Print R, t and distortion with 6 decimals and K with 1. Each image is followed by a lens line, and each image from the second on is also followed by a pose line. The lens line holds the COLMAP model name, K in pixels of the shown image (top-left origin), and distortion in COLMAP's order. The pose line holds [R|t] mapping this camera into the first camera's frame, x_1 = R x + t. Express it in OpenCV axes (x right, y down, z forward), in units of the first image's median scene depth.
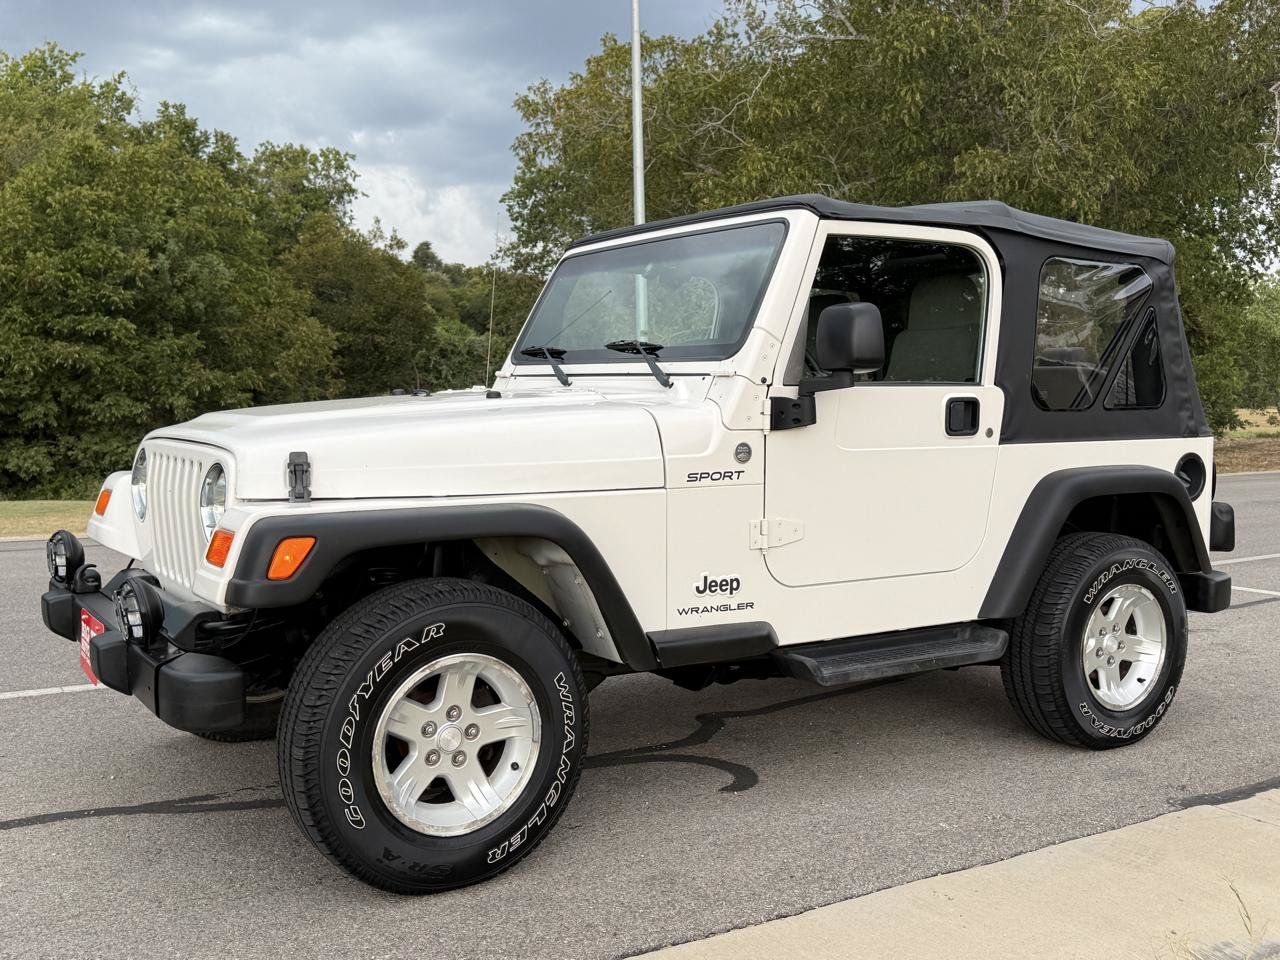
lens RADIAL K [[1267.3, 0, 640.0], [0, 1267.3, 480.0], [0, 0, 1]] dist [0.173262, -0.366087]
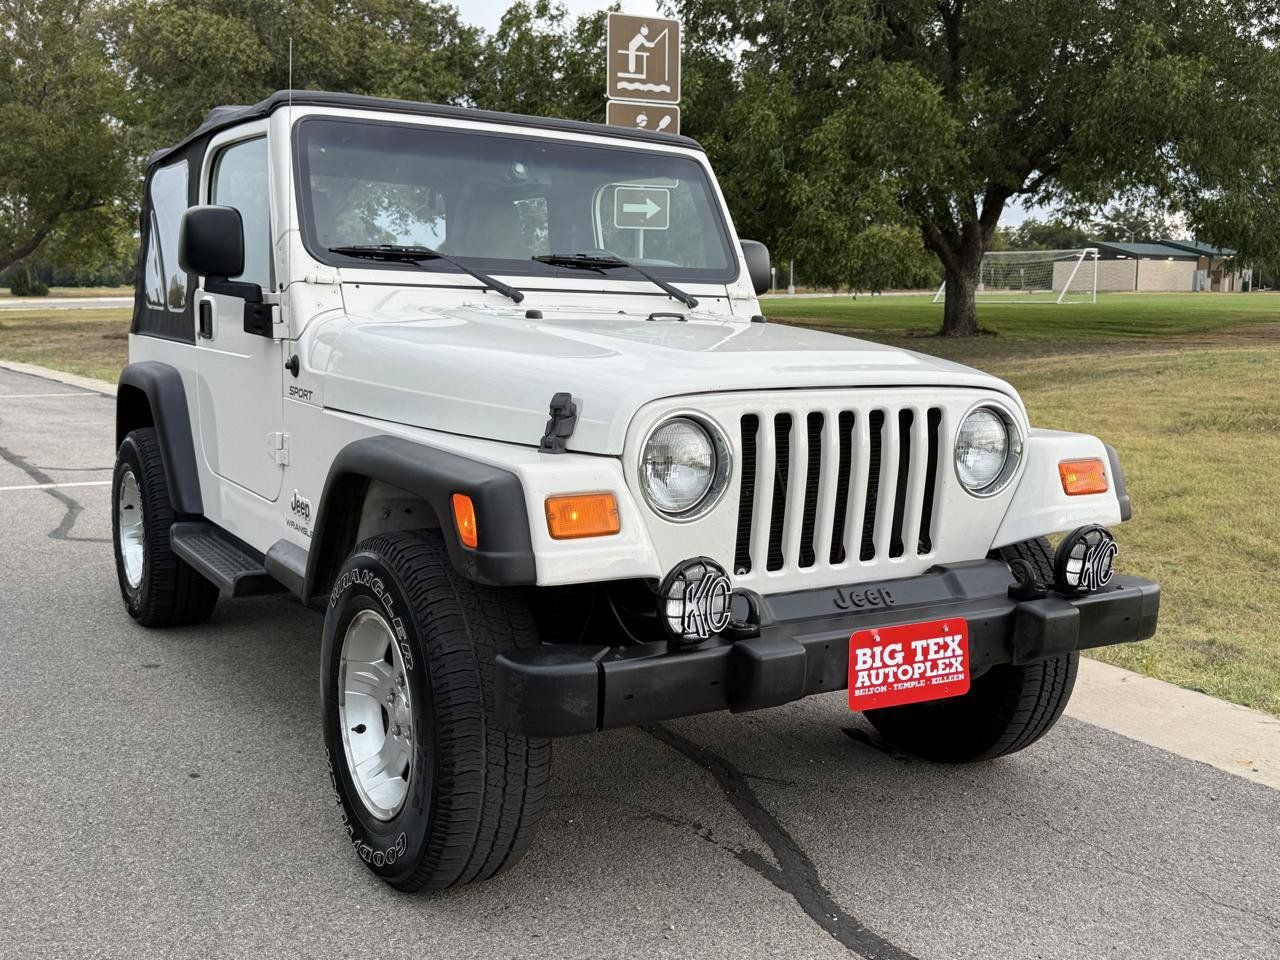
lens RADIAL K [[1267.3, 0, 640.0], [0, 1267.3, 480.0], [0, 0, 1]] dist [0.173262, -0.366087]
pose [[0.015095, -0.143411, 0.989548, -0.958918], [0.044896, 0.988760, 0.142612, -0.077082], [-0.998878, 0.042274, 0.021364, 0.942683]]
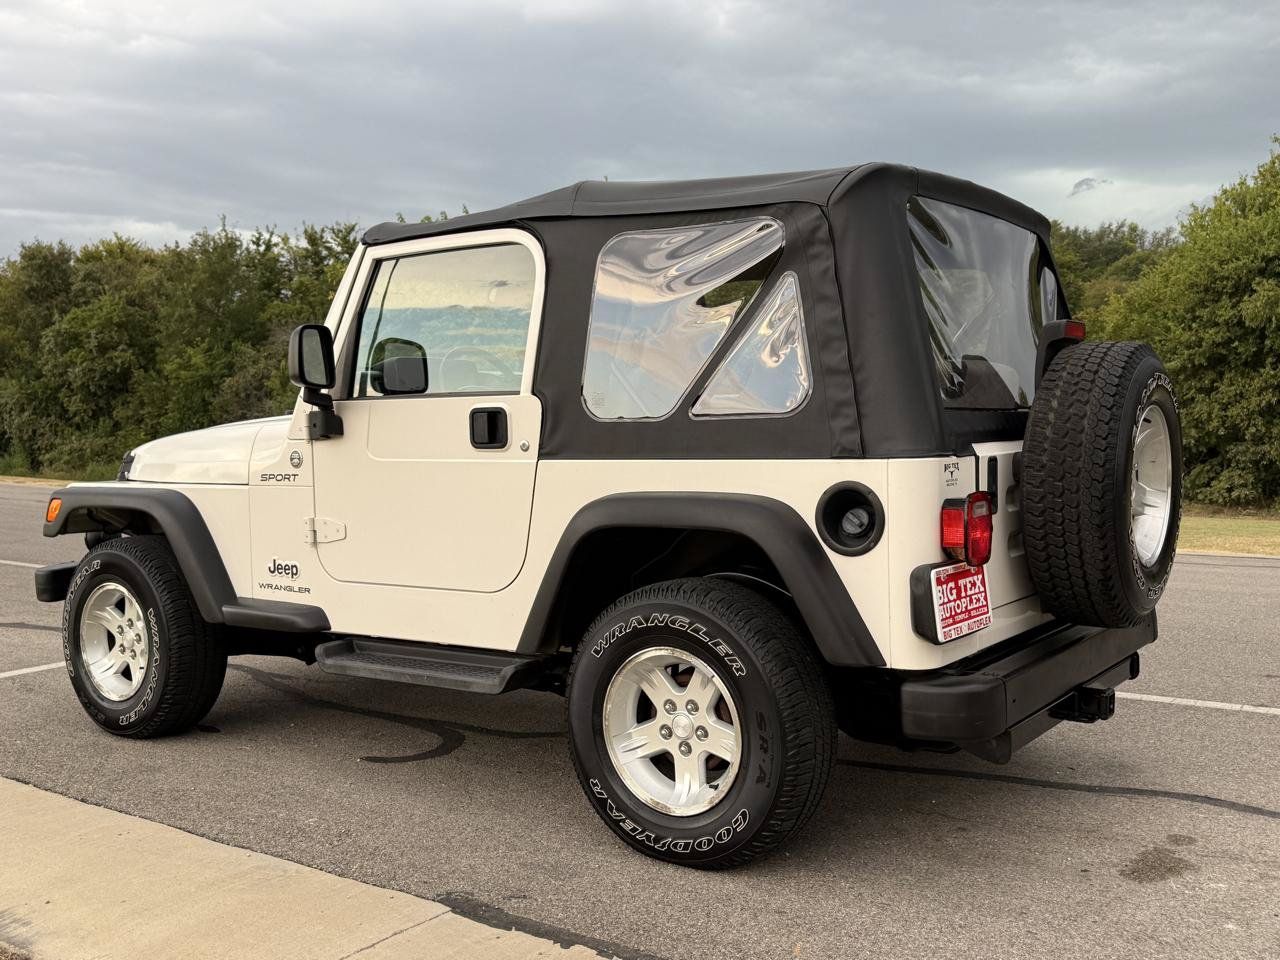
lens RADIAL K [[1262.4, 0, 638.1], [0, 1262.4, 472.9], [0, 0, 1]] dist [0.175358, -0.353941]
pose [[0.367215, 0.026997, -0.929744, 1.126065], [-0.045755, 0.998893, 0.010934, -0.031400], [0.929010, 0.038525, 0.368043, 0.742329]]
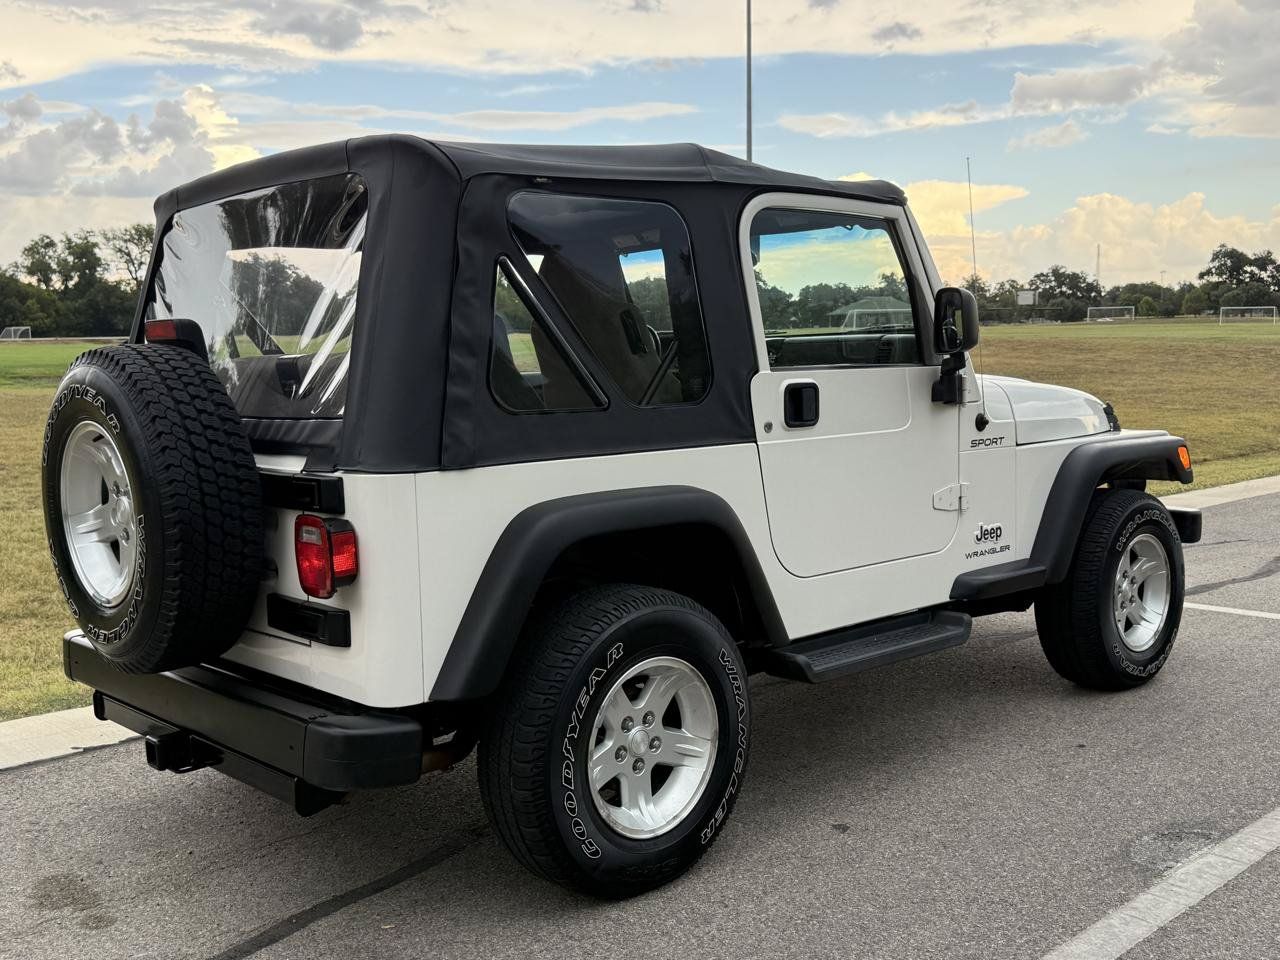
lens RADIAL K [[1276.9, 0, 640.0], [0, 1276.9, 480.0], [0, 0, 1]] dist [0.145460, -0.291147]
pose [[-0.984654, 0.036816, -0.170593, 0.294361], [0.008570, 0.986516, 0.163437, -0.165162], [0.174310, 0.159467, -0.971693, 2.120566]]
